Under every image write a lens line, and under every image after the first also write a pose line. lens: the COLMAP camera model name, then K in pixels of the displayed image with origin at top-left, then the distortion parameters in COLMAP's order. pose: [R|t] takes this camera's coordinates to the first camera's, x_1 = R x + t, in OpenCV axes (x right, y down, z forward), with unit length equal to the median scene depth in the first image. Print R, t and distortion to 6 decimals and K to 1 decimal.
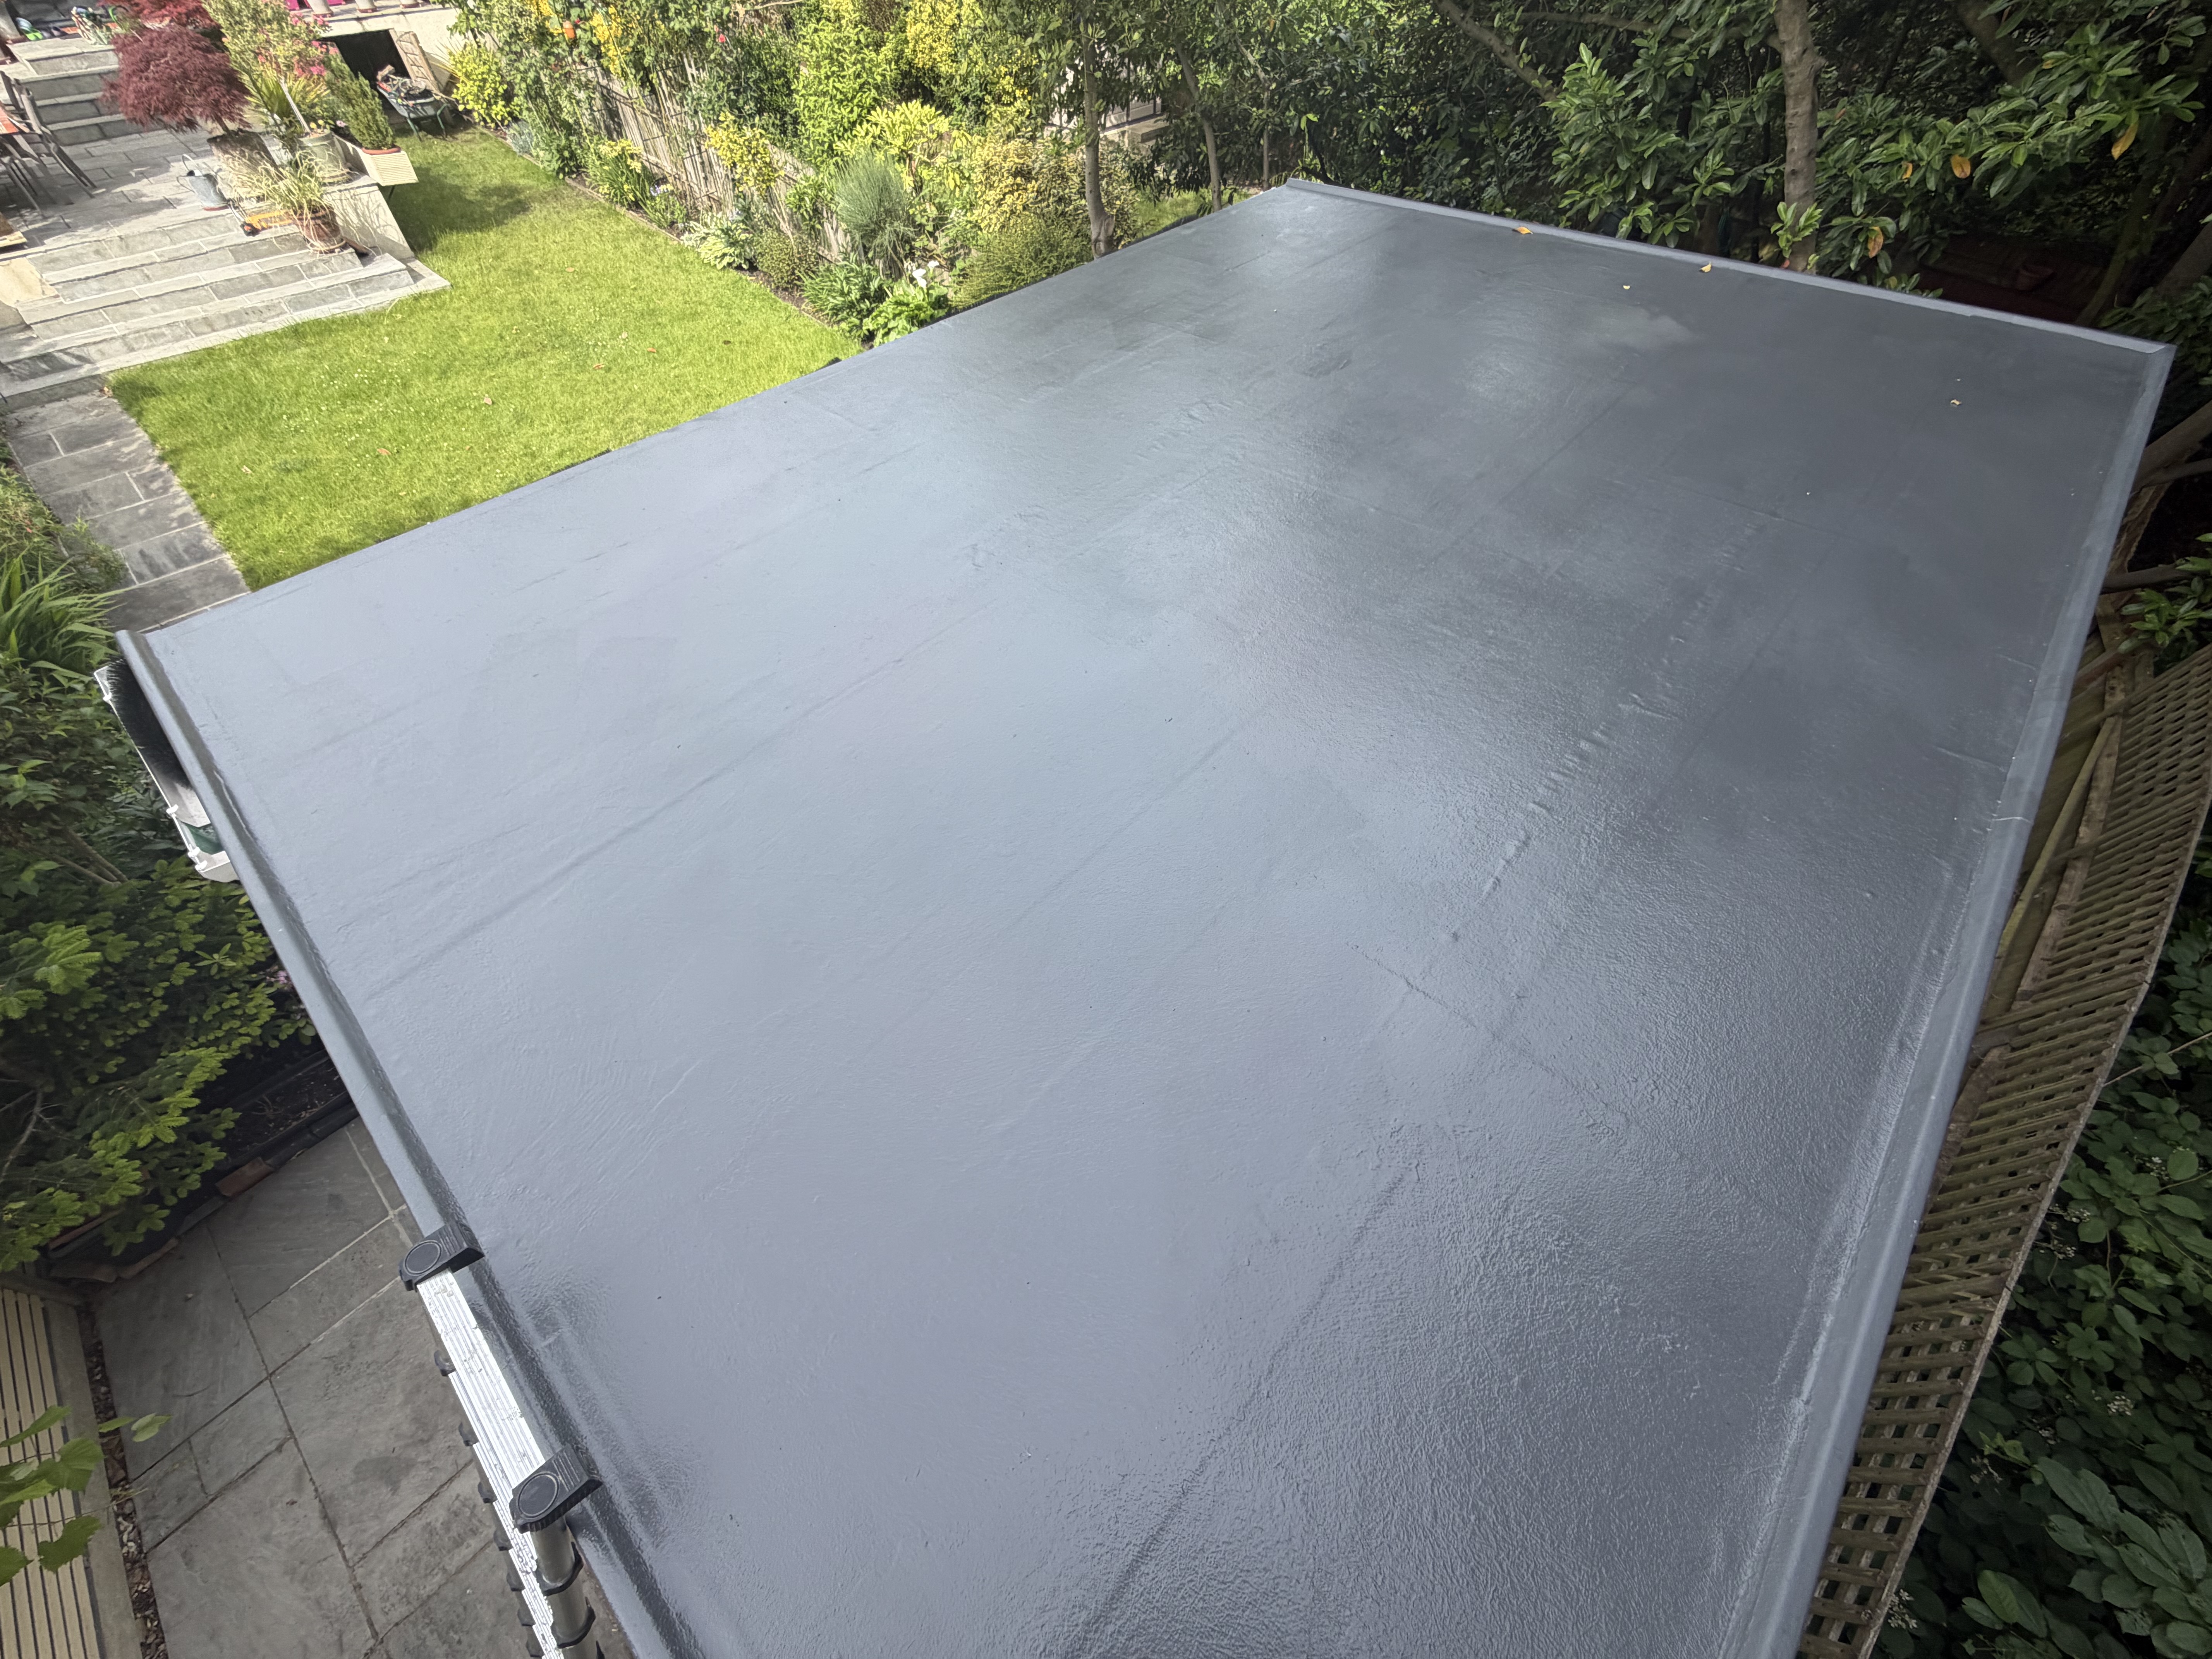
lens RADIAL K [[895.0, 0, 1108.4], [0, 895.0, 825.5], [0, 0, 1]] dist [0.000250, -0.000415]
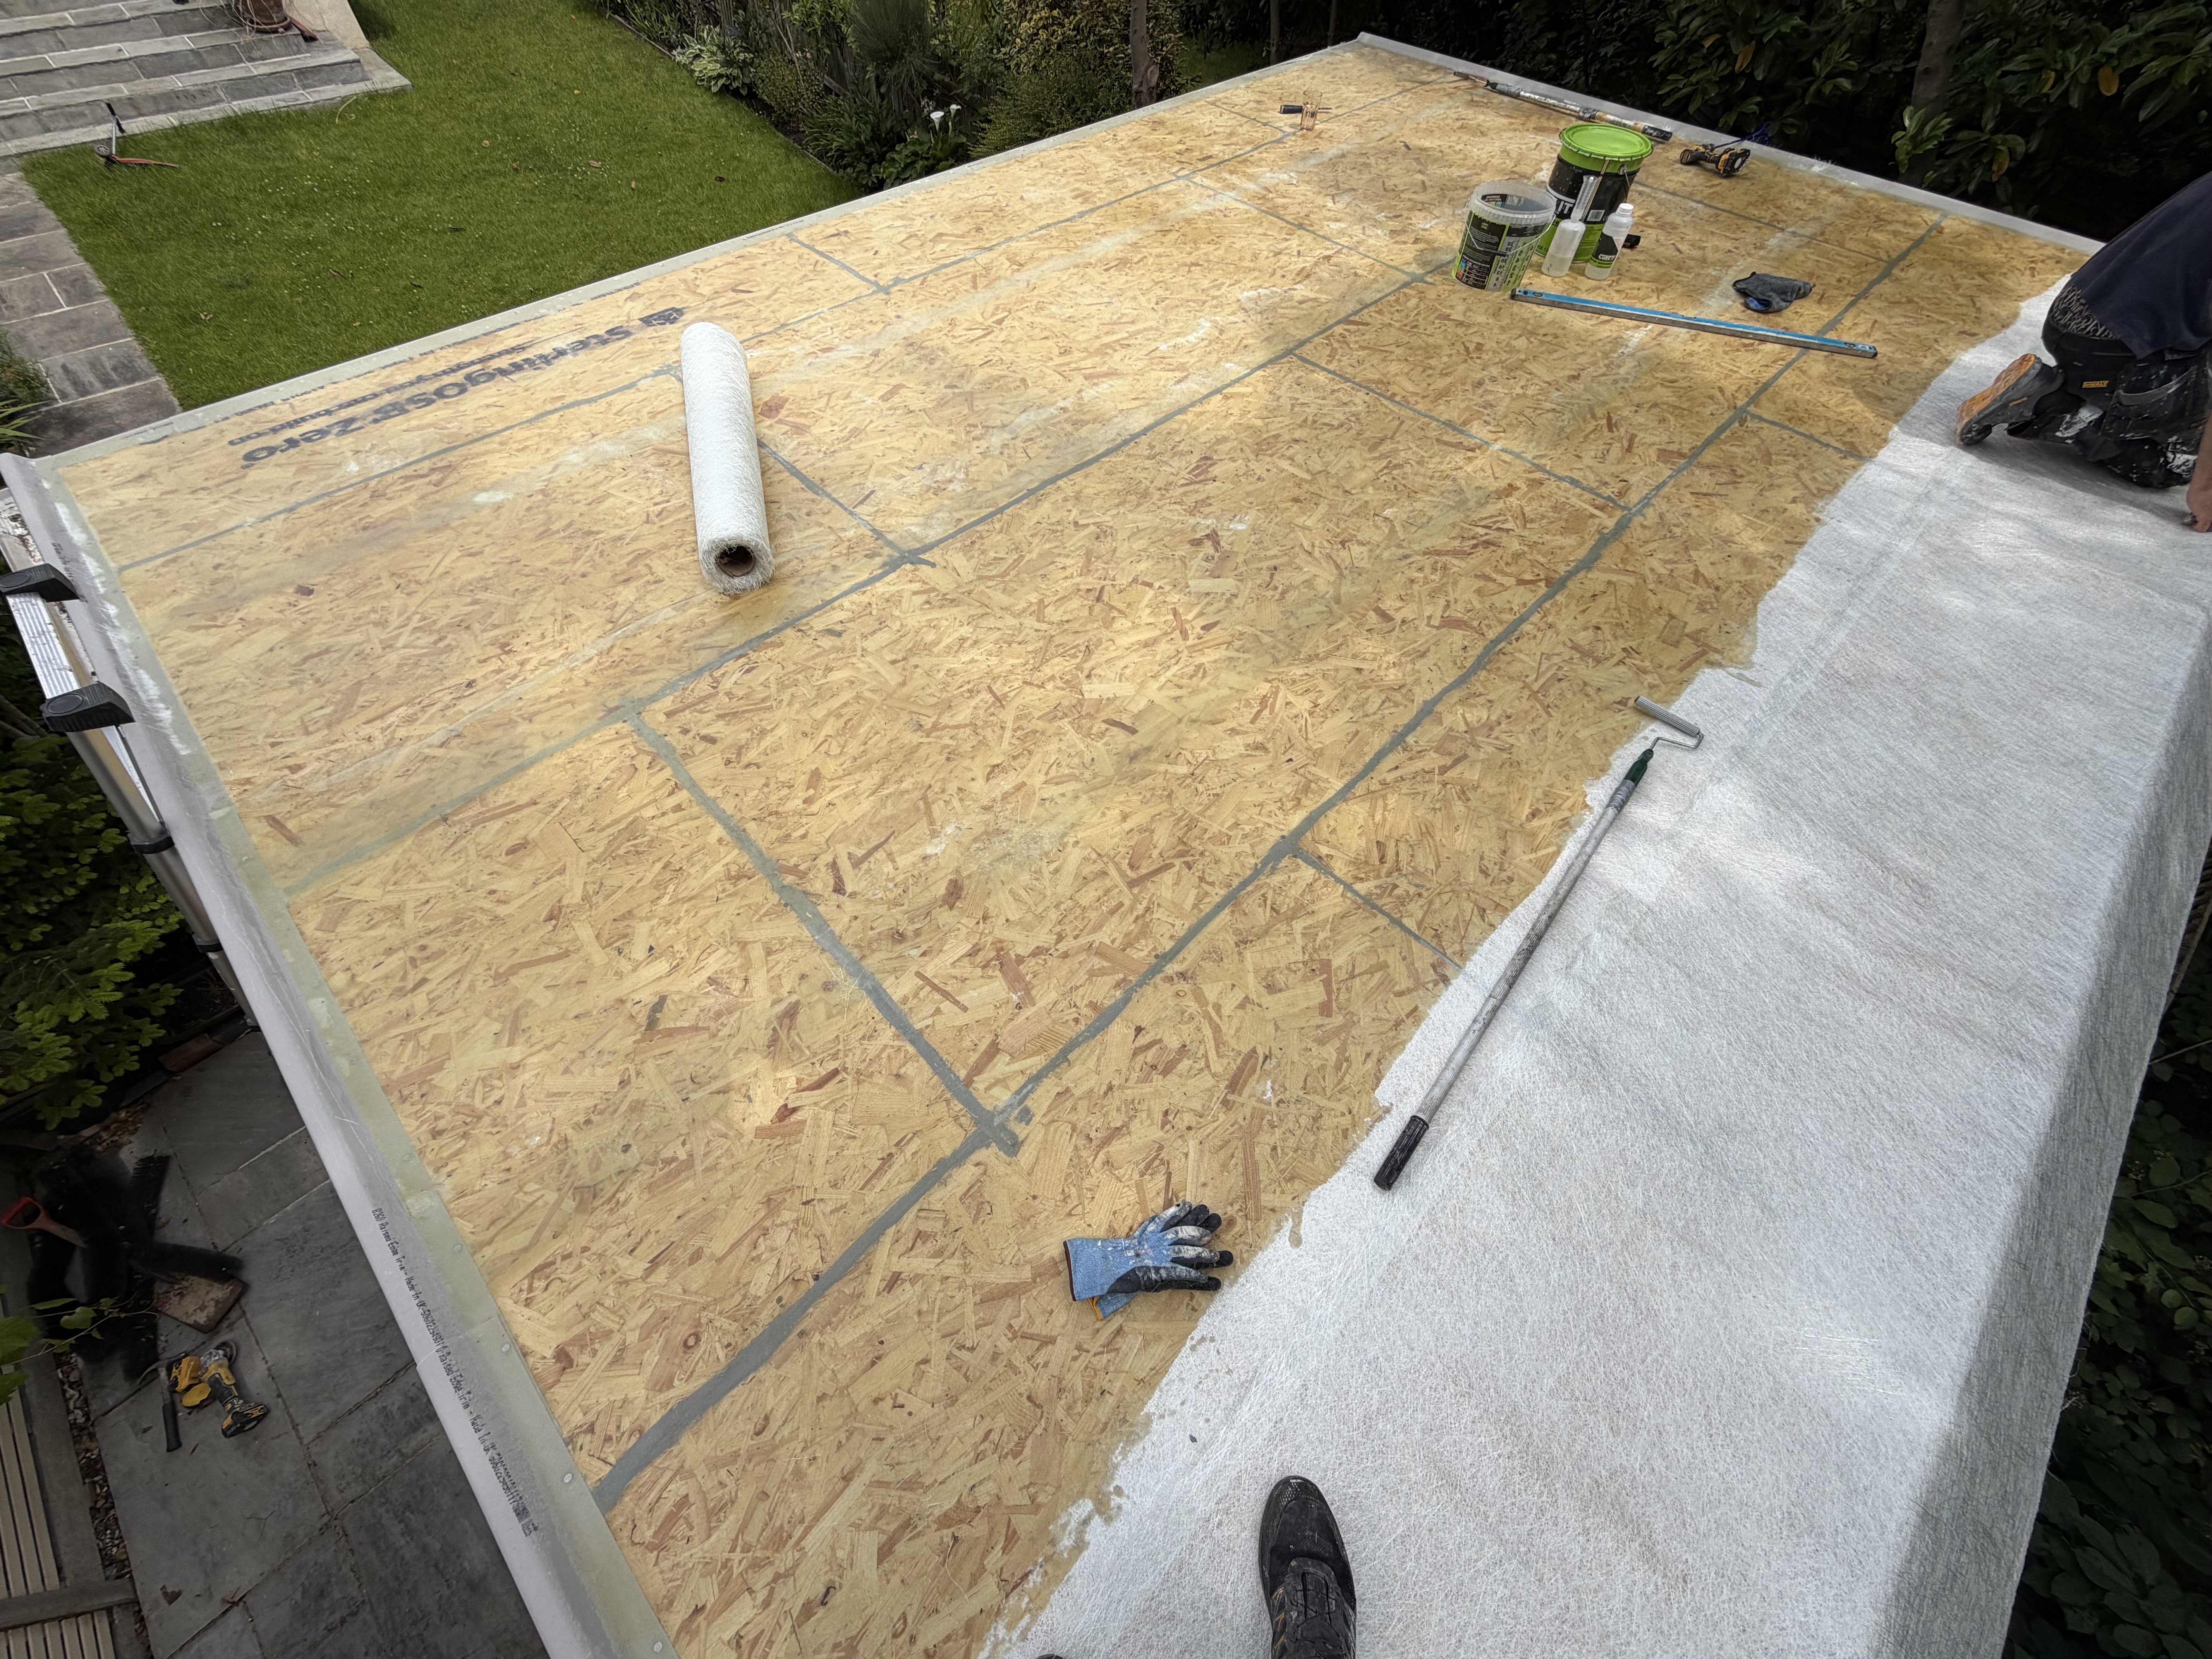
lens RADIAL K [[885.2, 0, 1103.2], [0, 885.2, 824.9], [0, 0, 1]] dist [-0.000175, -0.000100]
pose [[0.997308, 0.069569, 0.023165, -0.022071], [-0.071565, 0.992321, 0.100880, -0.012987], [-0.015969, -0.102266, 0.994629, 0.053366]]
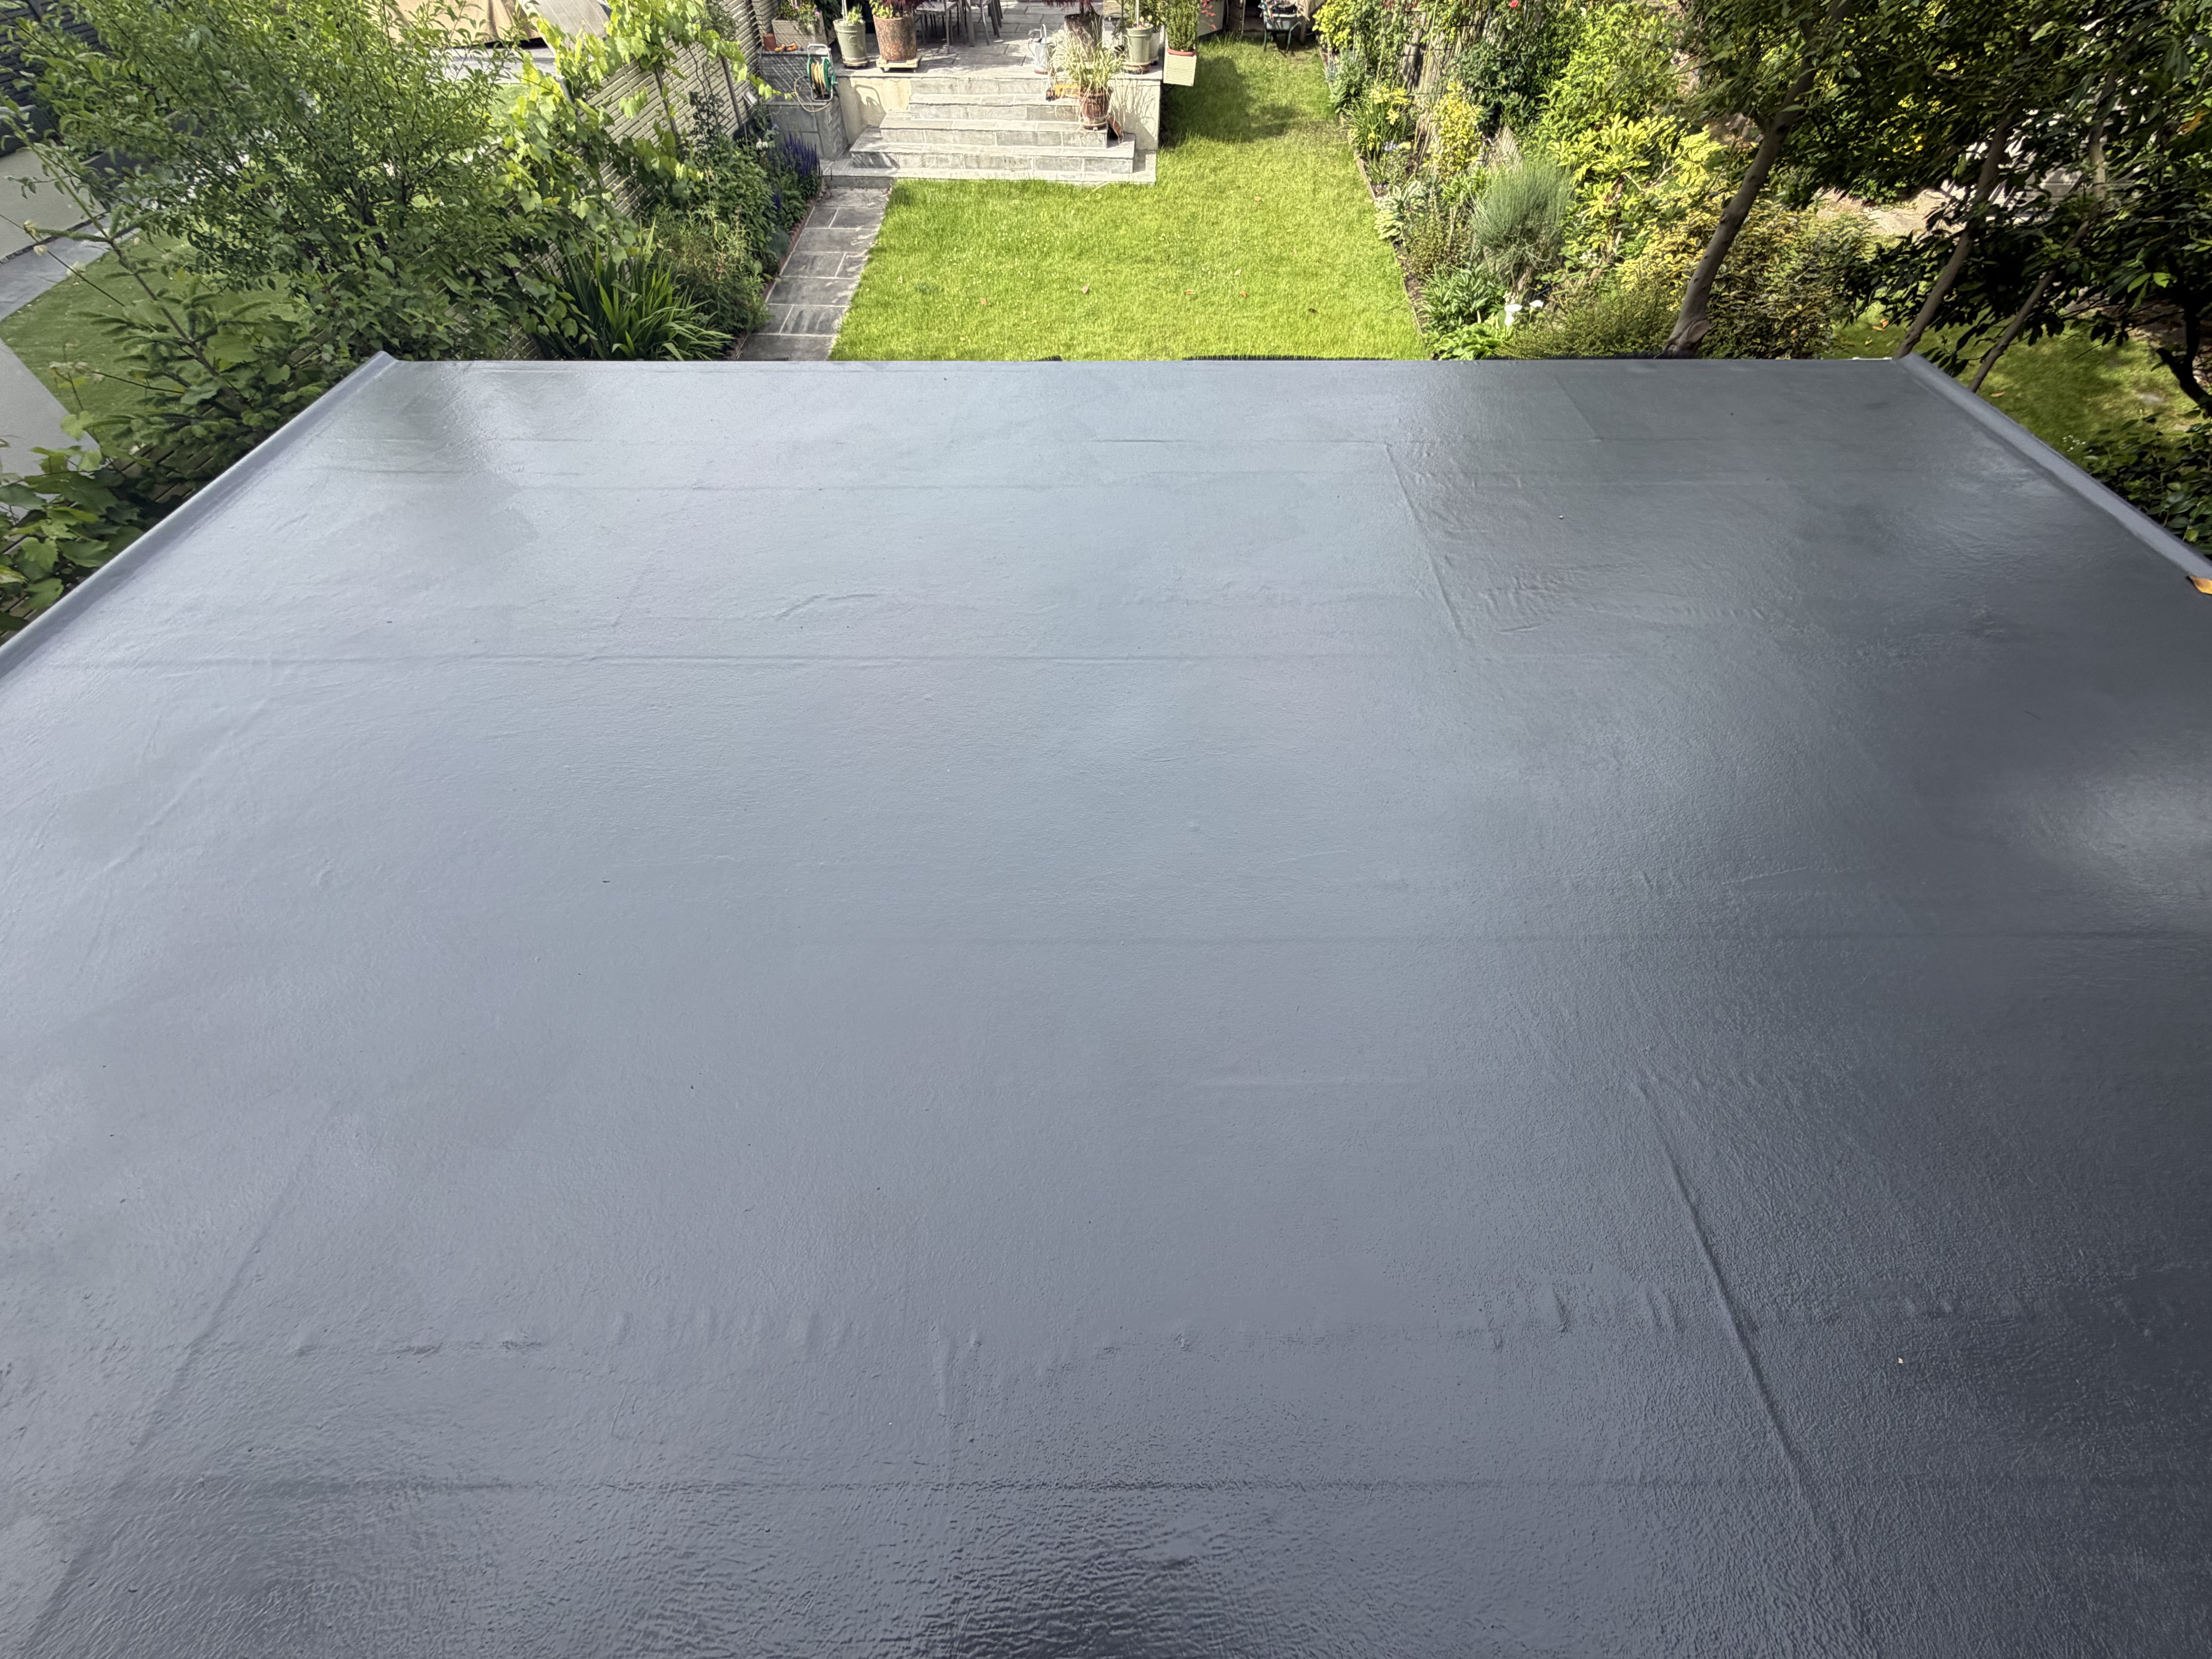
lens RADIAL K [[885.2, 0, 1103.2], [0, 885.2, 824.9], [0, 0, 1]] dist [-0.000175, -0.000100]
pose [[0.679886, 0.581201, -0.447169, 0.273995], [-0.563941, 0.804180, 0.187790, -0.223489], [0.468748, 0.124502, 0.874514, 0.189775]]
